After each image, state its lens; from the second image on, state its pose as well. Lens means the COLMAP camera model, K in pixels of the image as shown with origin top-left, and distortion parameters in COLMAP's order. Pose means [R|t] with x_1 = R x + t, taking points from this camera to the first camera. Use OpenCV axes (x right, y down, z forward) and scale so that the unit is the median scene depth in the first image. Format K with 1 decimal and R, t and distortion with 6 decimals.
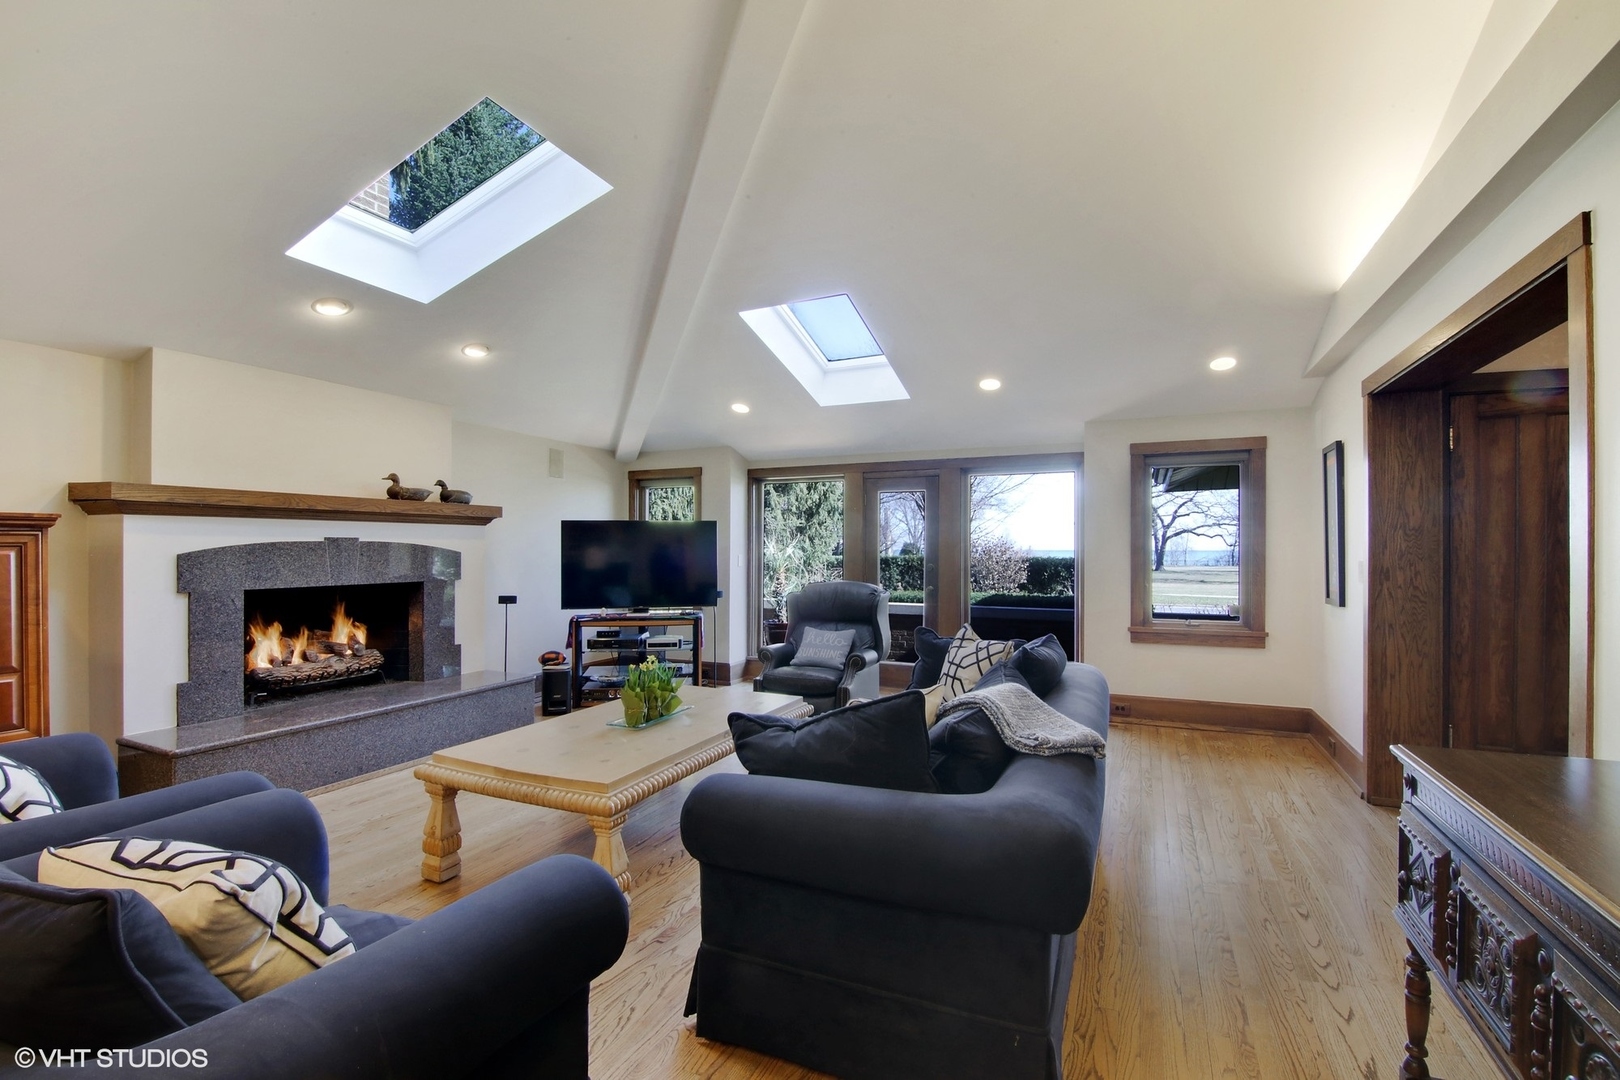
lens RADIAL K [[718.0, 0, 812.1], [0, 718.0, 555.7], [0, 0, 1]] dist [0.000480, -0.000181]
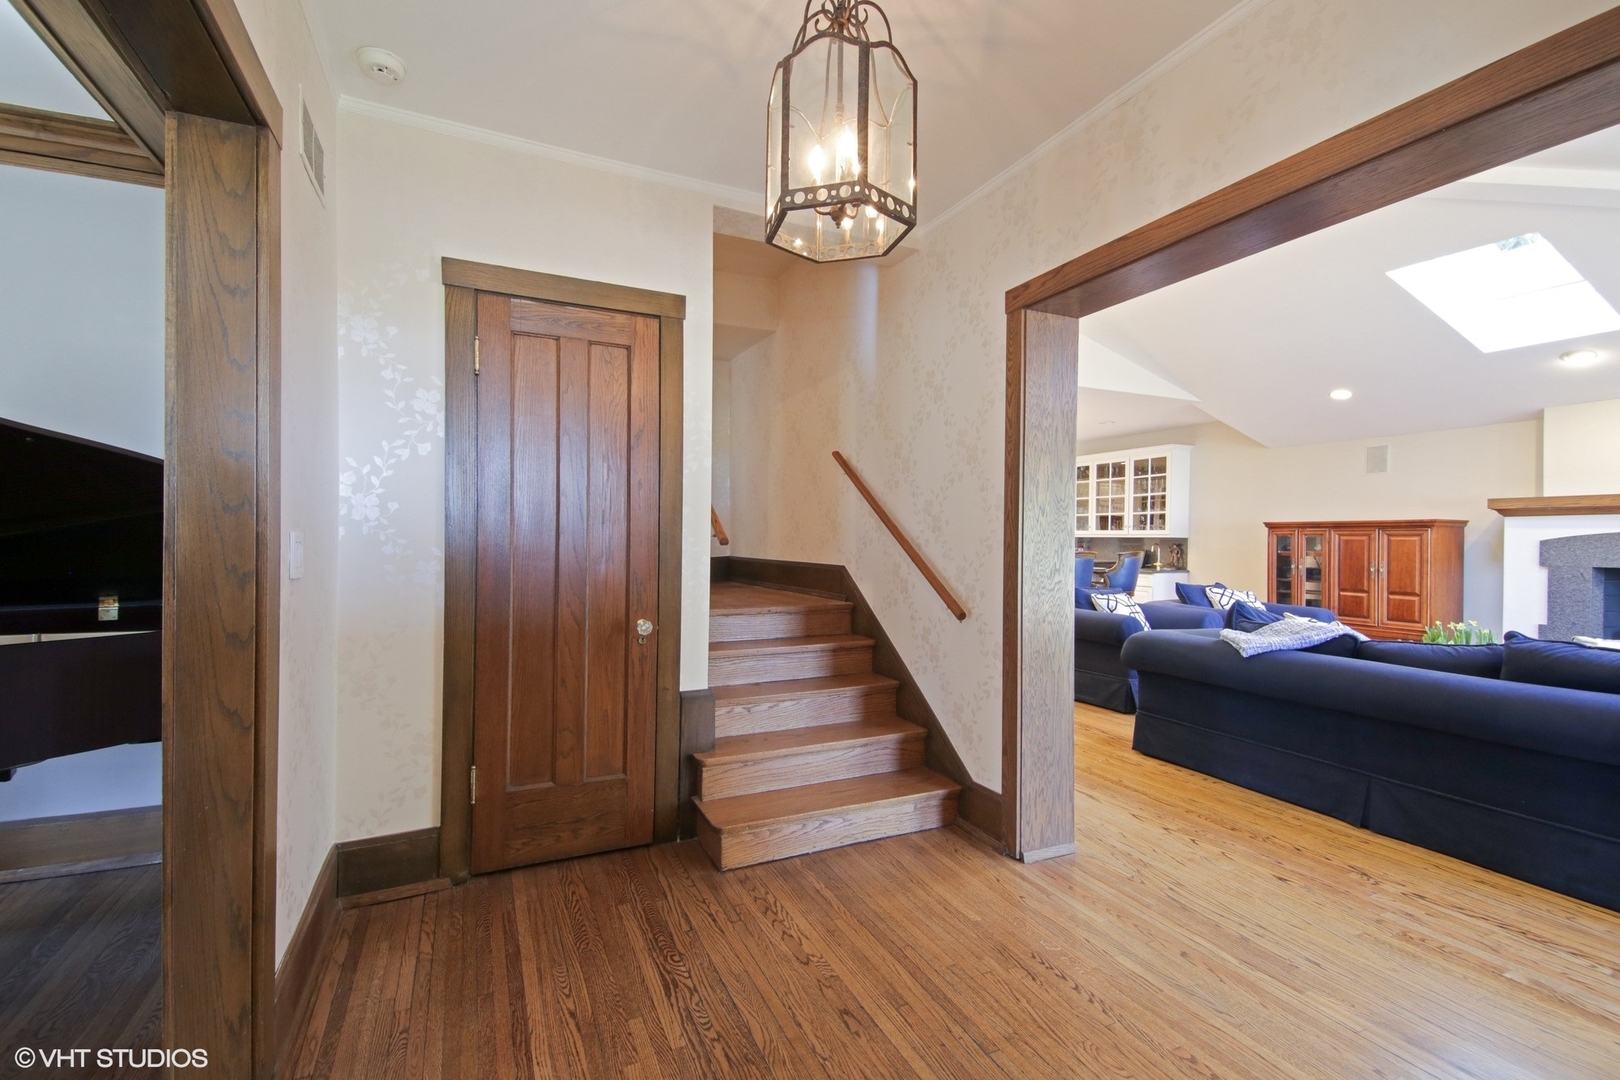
lens RADIAL K [[718.0, 0, 809.6], [0, 718.0, 535.9], [0, 0, 1]] dist [0.000480, -0.000181]
pose [[-0.636916, -0.009611, -0.770874, 1.340426], [-0.017677, 0.999841, 0.002140, 0.012357], [0.770731, 0.014990, -0.636984, 0.787647]]
